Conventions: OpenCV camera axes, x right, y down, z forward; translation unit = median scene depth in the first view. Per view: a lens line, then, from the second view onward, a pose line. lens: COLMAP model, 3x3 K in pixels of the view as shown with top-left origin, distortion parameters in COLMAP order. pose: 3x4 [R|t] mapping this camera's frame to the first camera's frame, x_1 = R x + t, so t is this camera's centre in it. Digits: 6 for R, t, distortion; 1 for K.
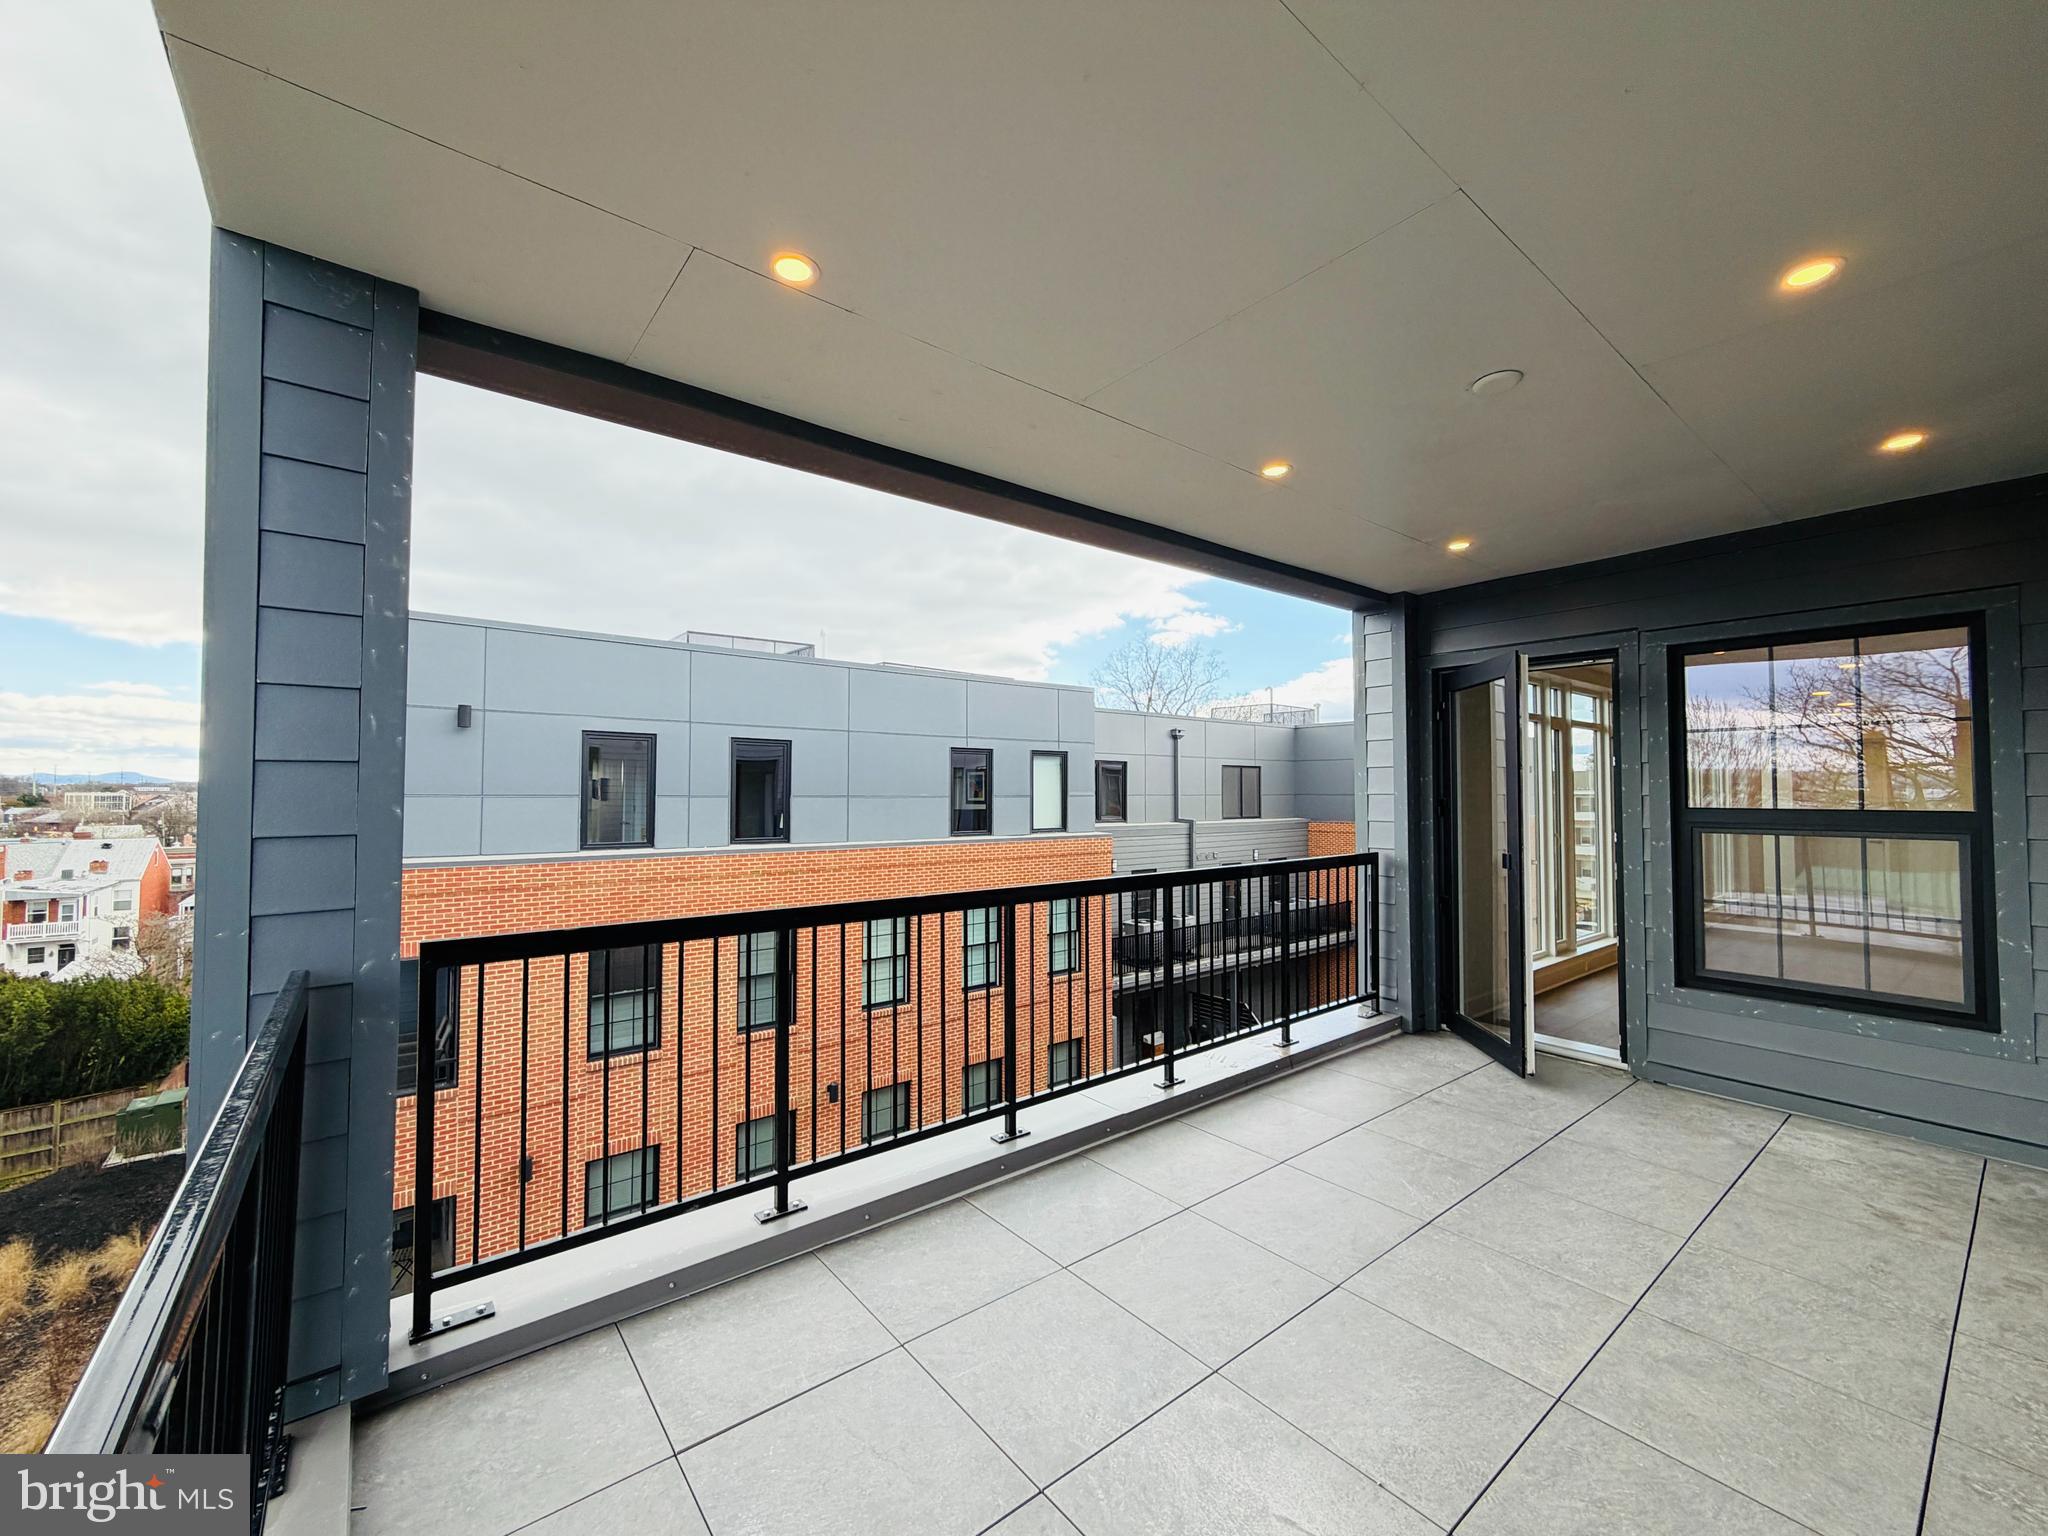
lens RADIAL K [[810.3, 0, 1020.9], [0, 810.3, 763.6], [0, 0, 1]] dist [0.027128, 0.000113]
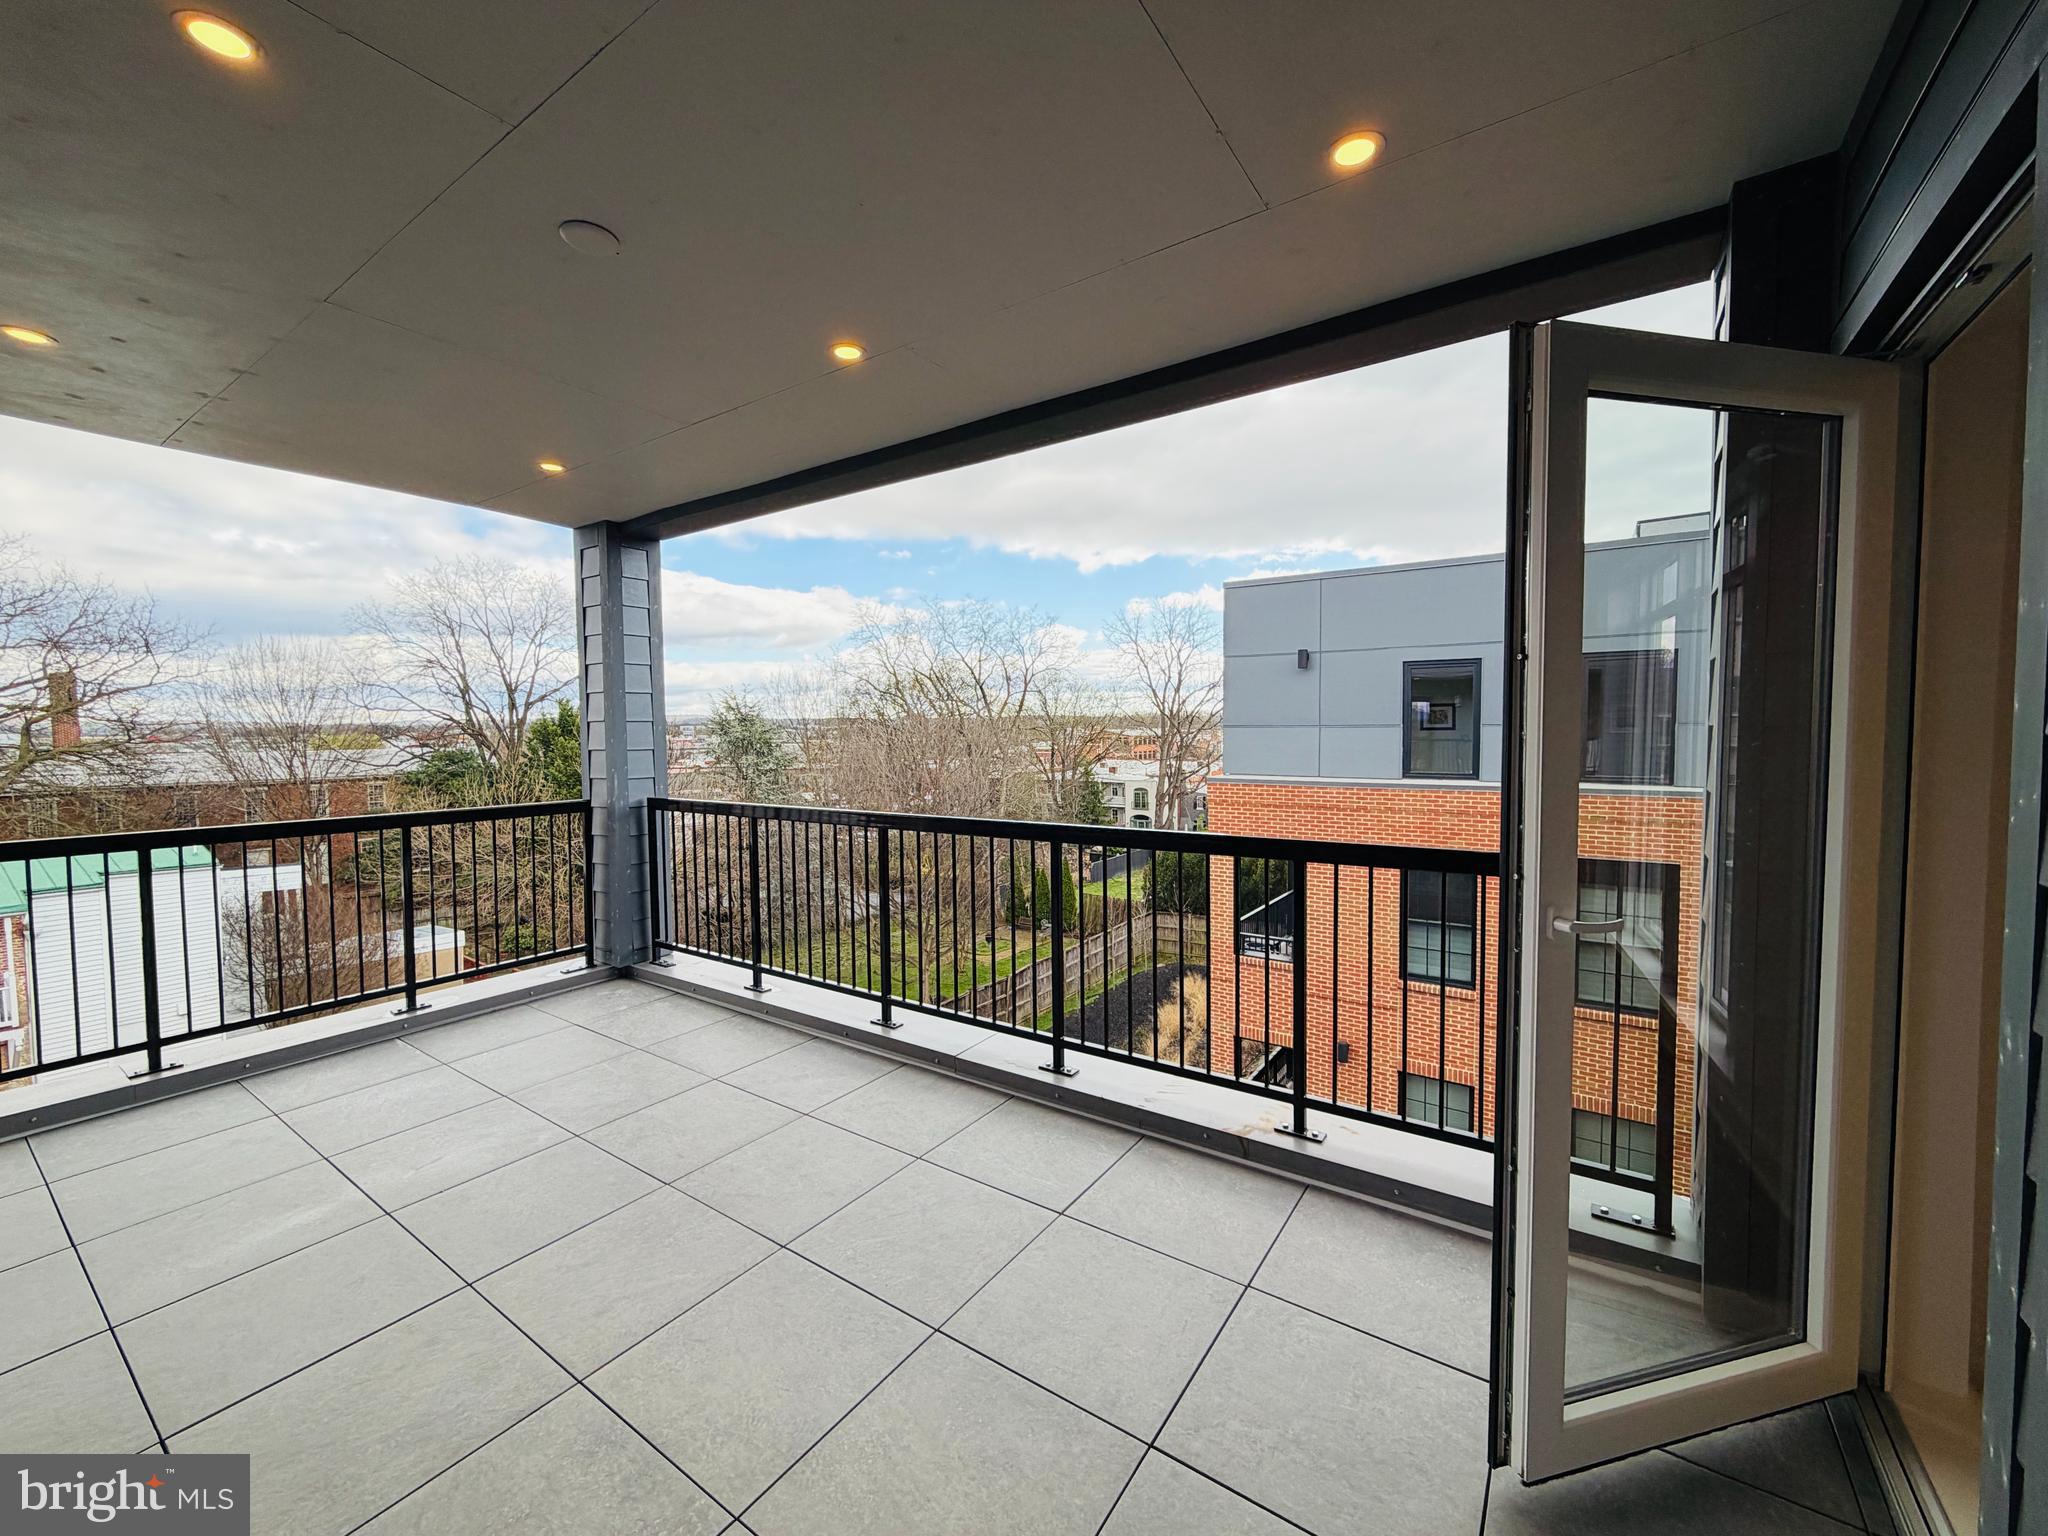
lens RADIAL K [[810.3, 0, 1022.2], [0, 810.3, 767.6], [0, 0, 1]] dist [0.027128, 0.000113]
pose [[0.292075, 0.043565, -0.955403, 0.929342], [0.046999, 0.997101, 0.059834, 0.022939], [0.955240, -0.062379, 0.289181, 0.704896]]
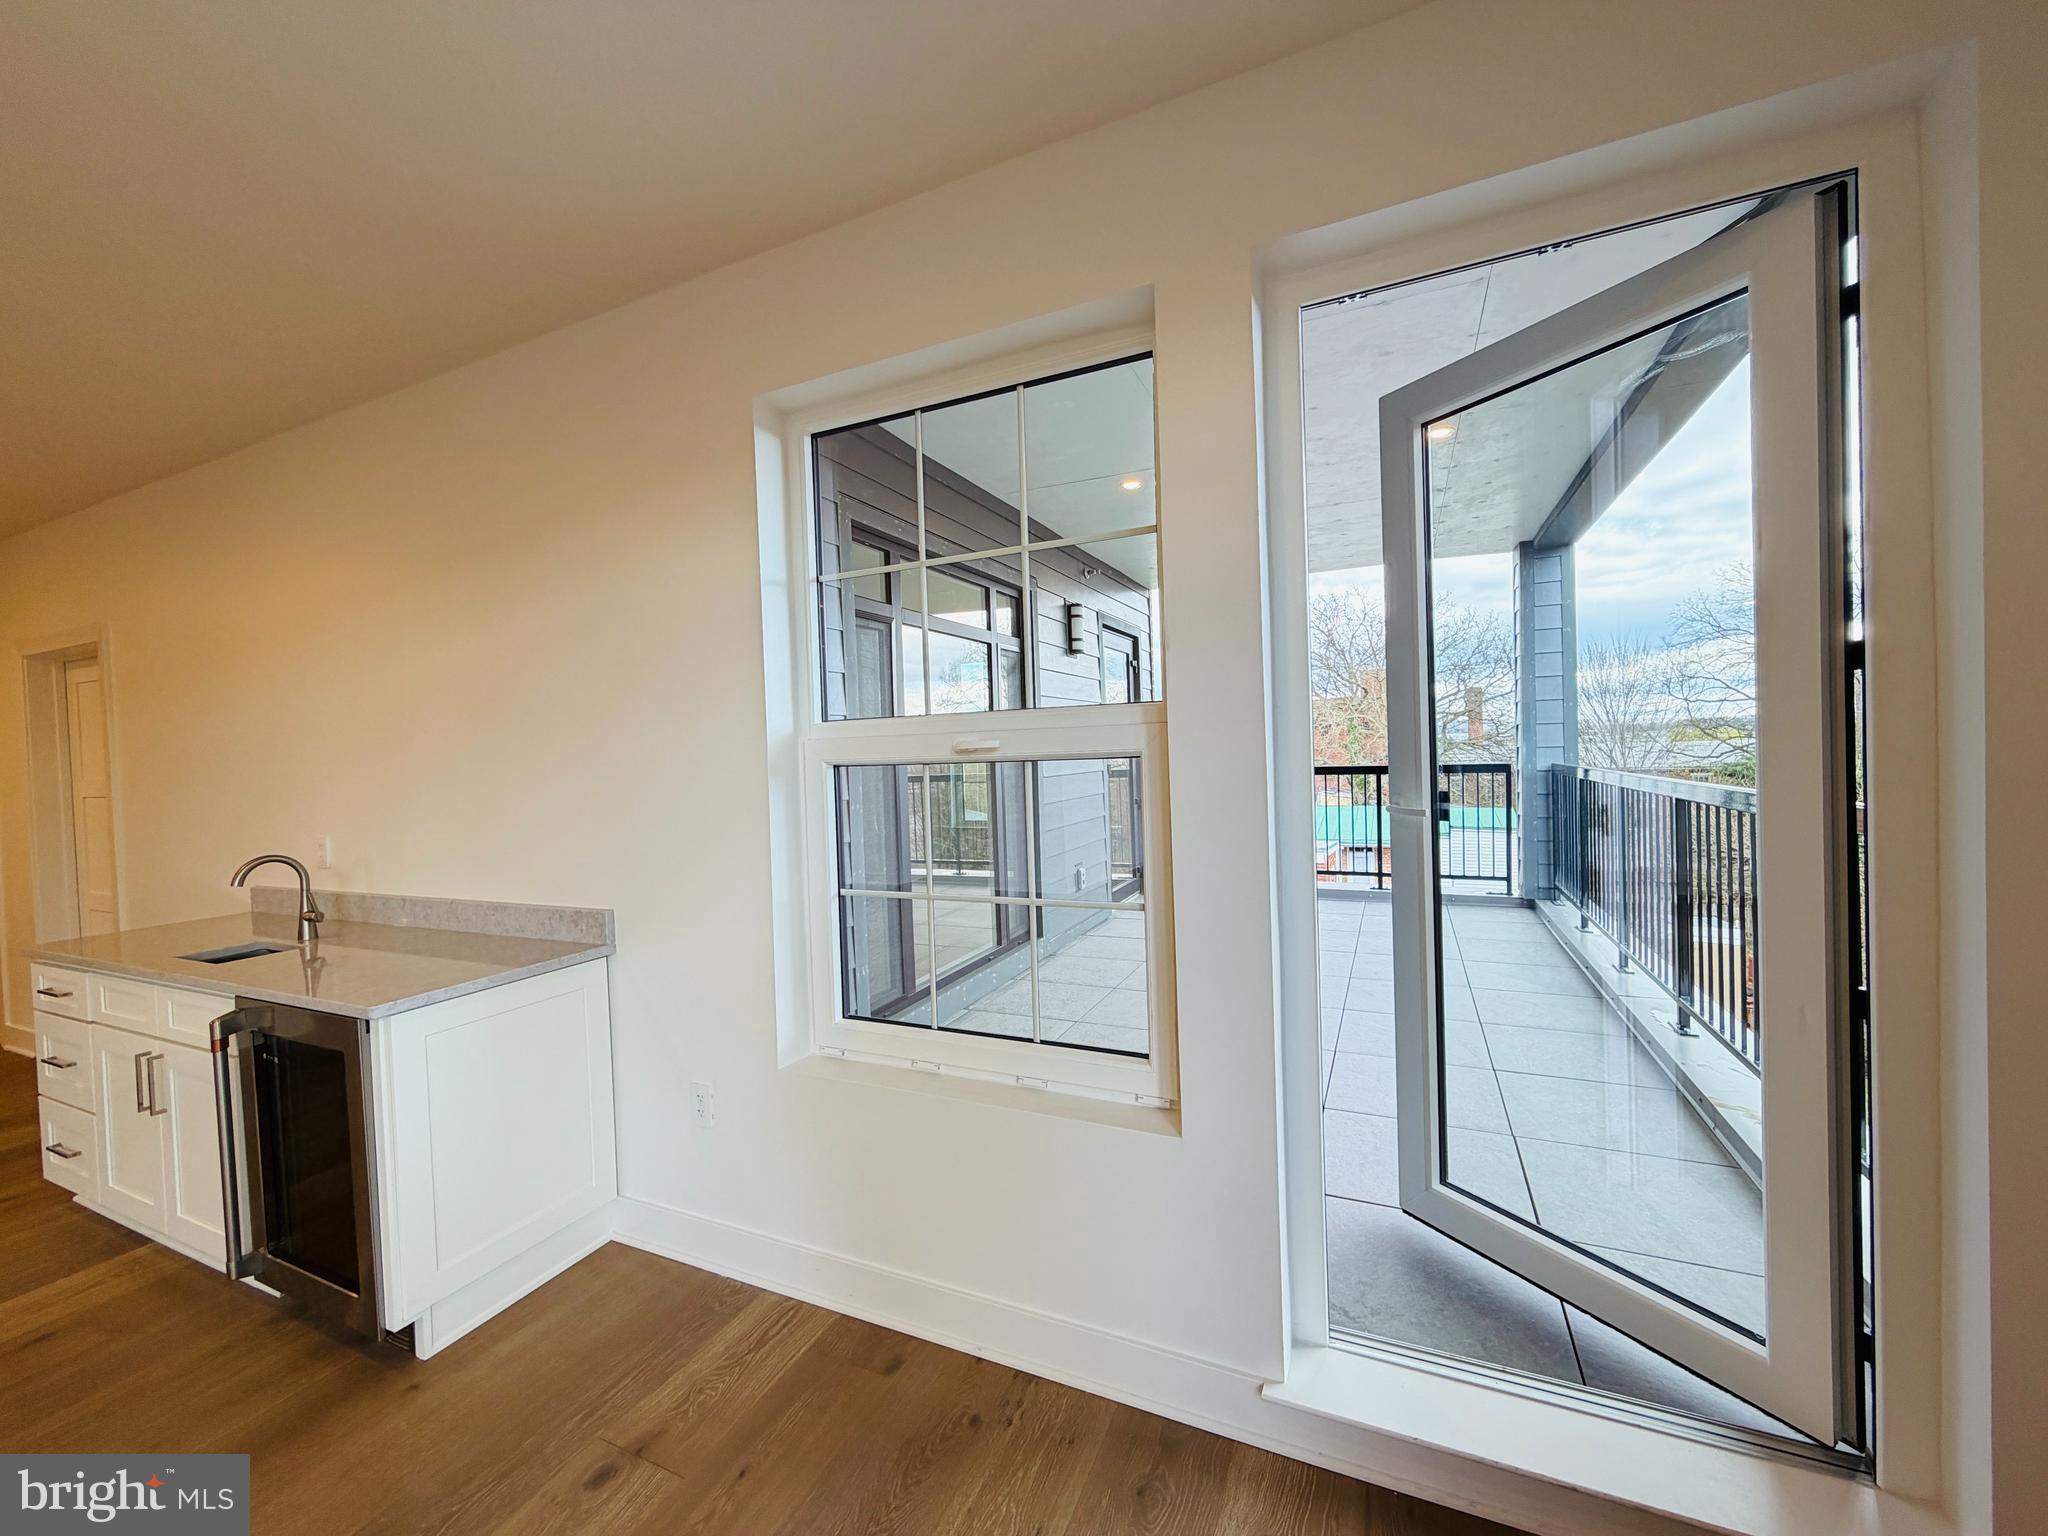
lens RADIAL K [[810.3, 0, 1026.0], [0, 810.3, 769.1], [0, 0, 1]] dist [0.027128, 0.000113]
pose [[-0.888704, 0.036909, -0.456993, 1.119008], [0.046890, 0.998845, -0.010516, 0.096328], [0.456077, -0.030774, -0.889408, 1.408316]]
